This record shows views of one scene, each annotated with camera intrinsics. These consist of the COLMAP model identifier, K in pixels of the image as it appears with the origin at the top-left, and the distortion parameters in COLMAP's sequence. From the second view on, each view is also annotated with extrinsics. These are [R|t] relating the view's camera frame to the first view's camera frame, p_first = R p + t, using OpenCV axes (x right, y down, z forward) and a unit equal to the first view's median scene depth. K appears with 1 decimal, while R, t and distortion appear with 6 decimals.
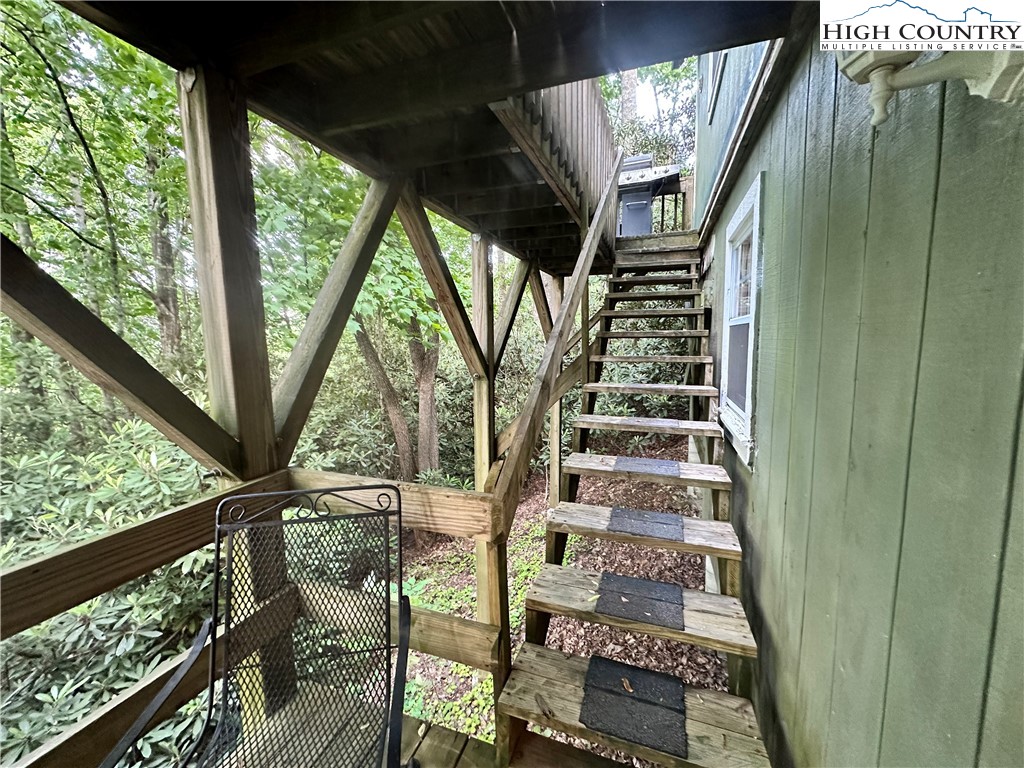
lens RADIAL K [[404.1, 0, 512.0], [0, 404.1, 384.0], [0, 0, 1]] dist [-0.001392, -0.000058]
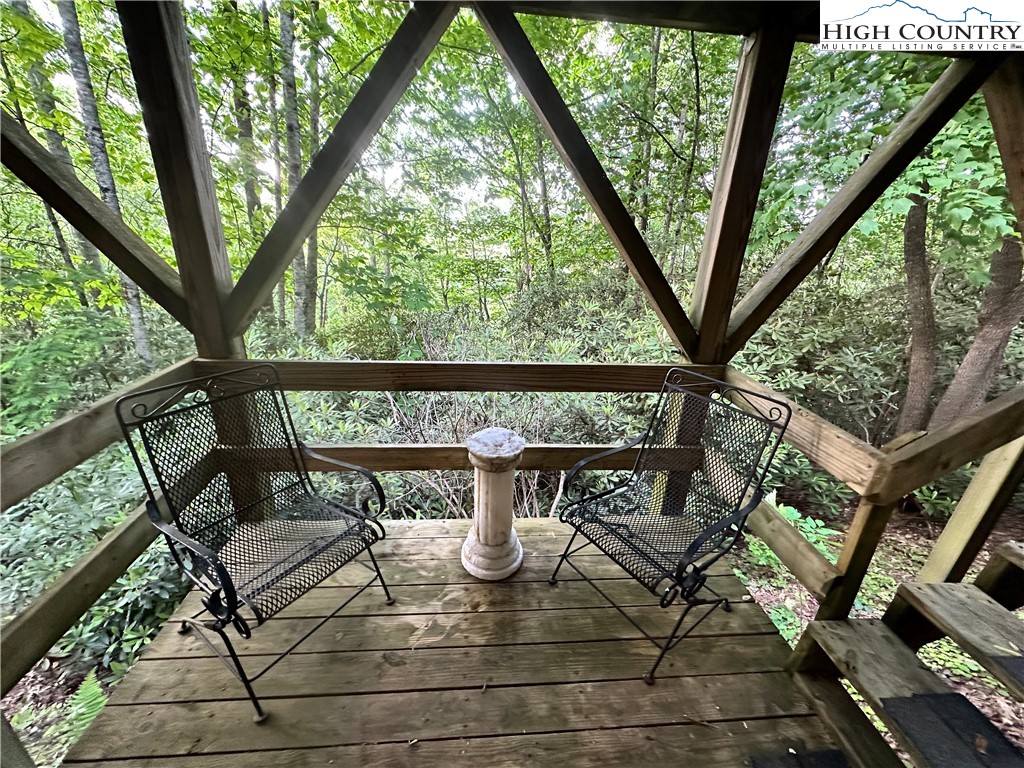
lens RADIAL K [[404.1, 0, 512.0], [0, 404.1, 384.0], [0, 0, 1]] dist [-0.001392, -0.000058]
pose [[0.413538, 0.360435, -0.836105, 0.276032], [-0.152809, 0.932756, 0.326521, -0.054459], [0.897572, -0.007265, 0.440808, -0.192826]]
